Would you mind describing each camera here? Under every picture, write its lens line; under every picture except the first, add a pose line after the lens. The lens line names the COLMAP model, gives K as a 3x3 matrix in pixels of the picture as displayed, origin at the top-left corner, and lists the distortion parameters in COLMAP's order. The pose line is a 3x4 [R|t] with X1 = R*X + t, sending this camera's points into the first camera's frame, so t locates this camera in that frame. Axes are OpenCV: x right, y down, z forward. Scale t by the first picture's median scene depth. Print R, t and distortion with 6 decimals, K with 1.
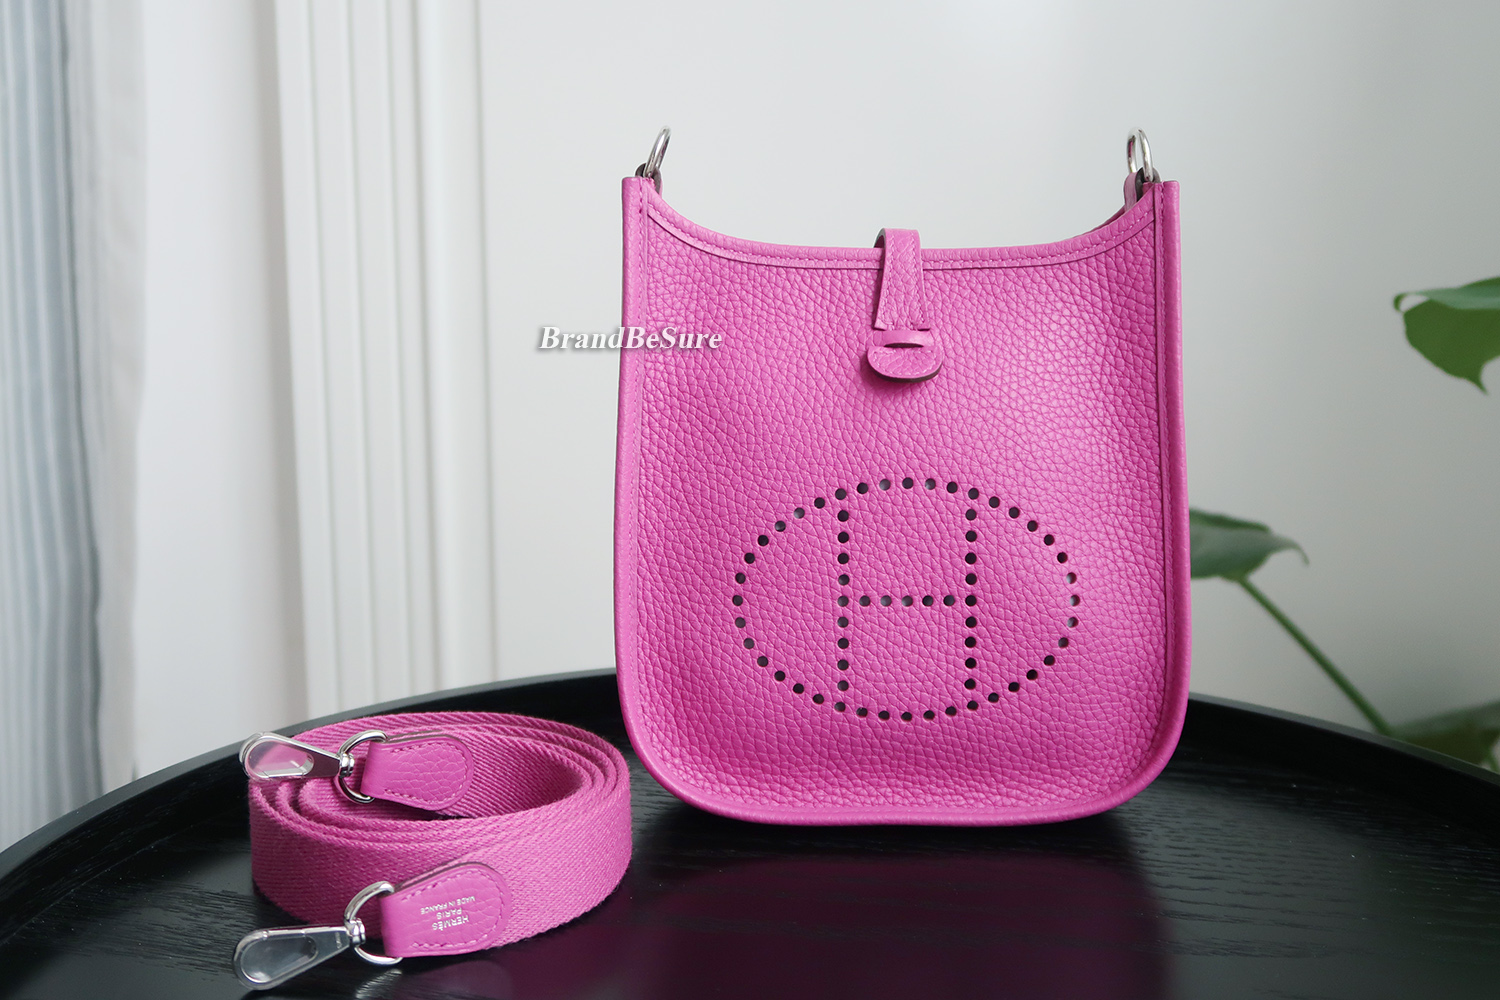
lens RADIAL K [[1874.5, 0, 750.0], [0, 1874.5, 500.0], [0, 0, 1]] dist [0.016635, 0.002230]
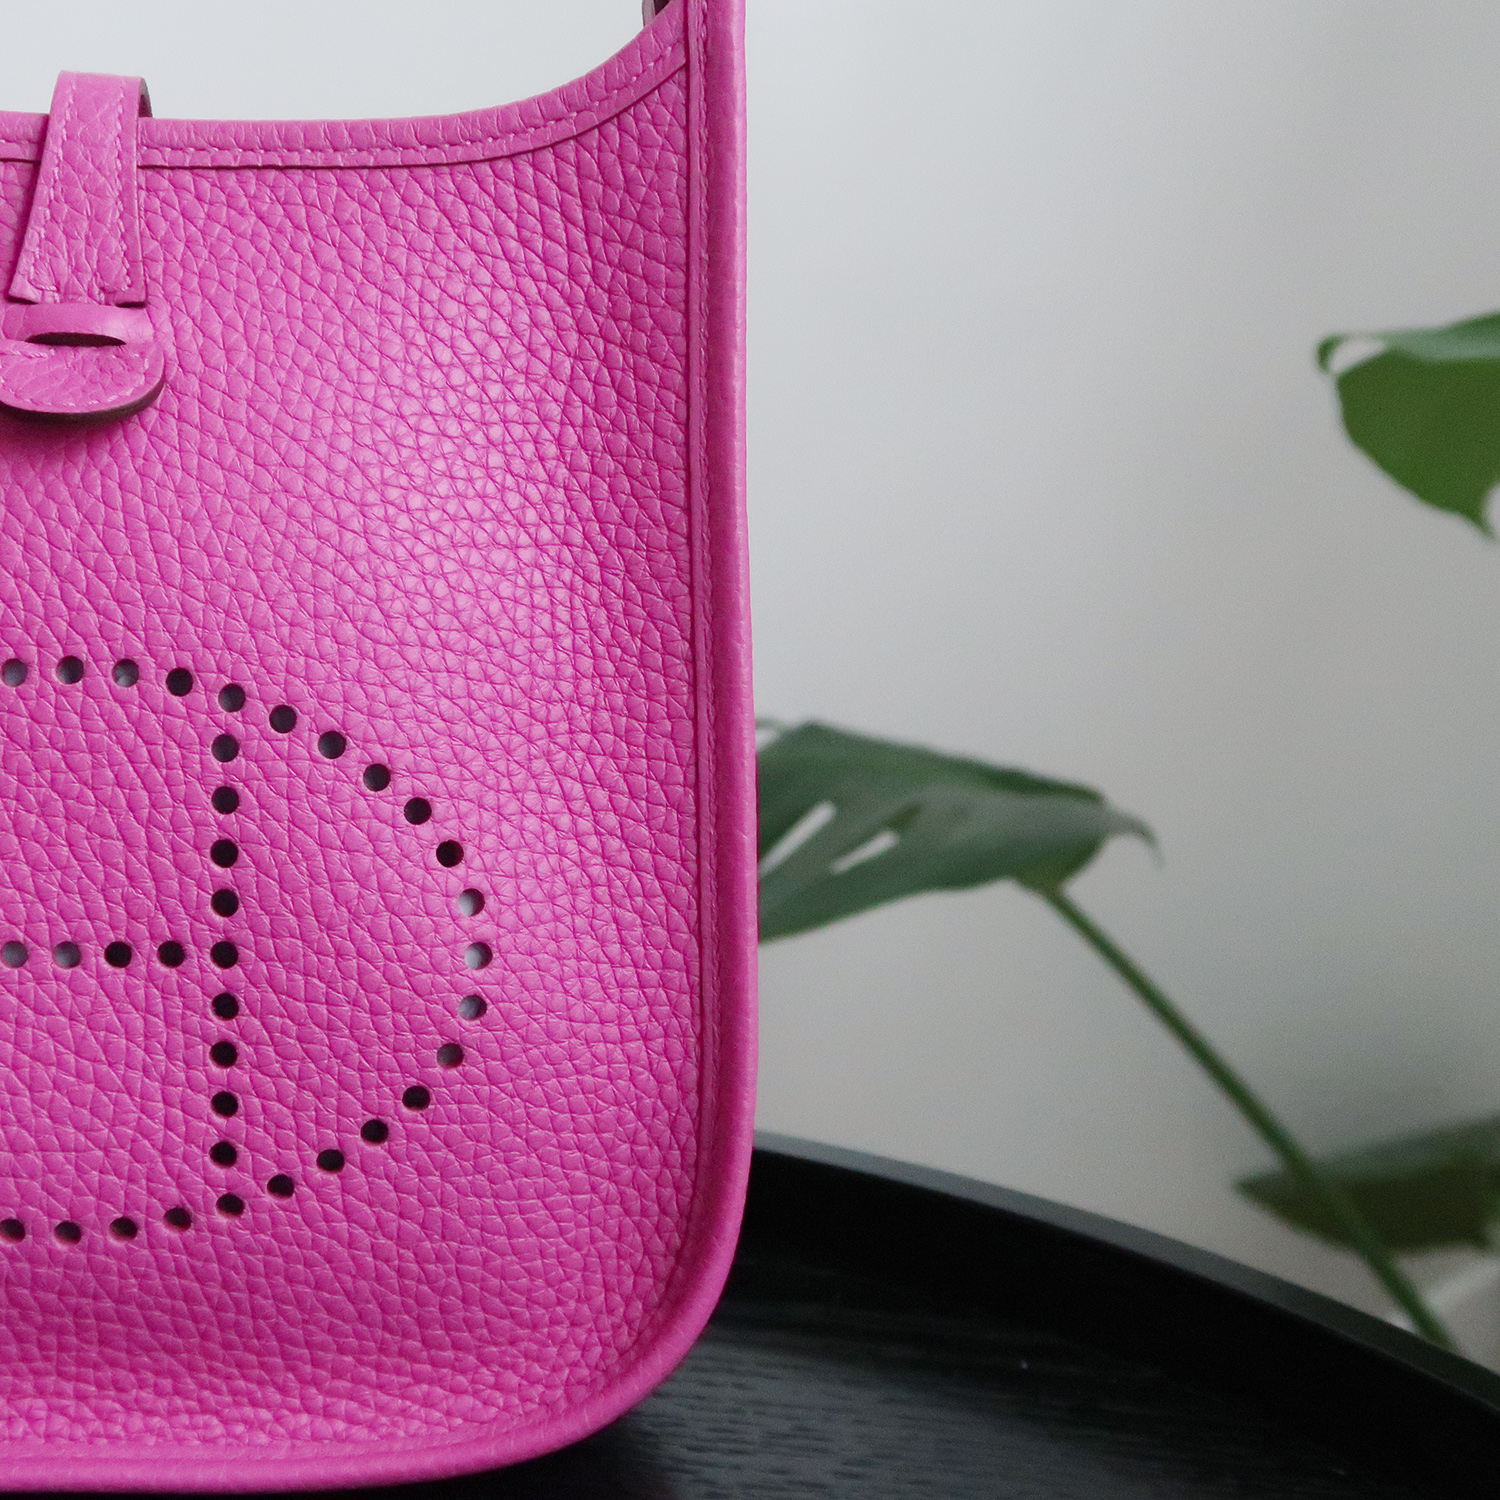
lens RADIAL K [[2815.8, 0, 750.0], [0, 2815.8, 750.0], [0, 0, 1]] dist [-0.018077, 0.007447]
pose [[0.995589, 0.013425, 0.092851, 0.173225], [-0.013433, 0.999910, -0.000539, 0.006913], [-0.092850, -0.000710, 0.995680, 0.363218]]
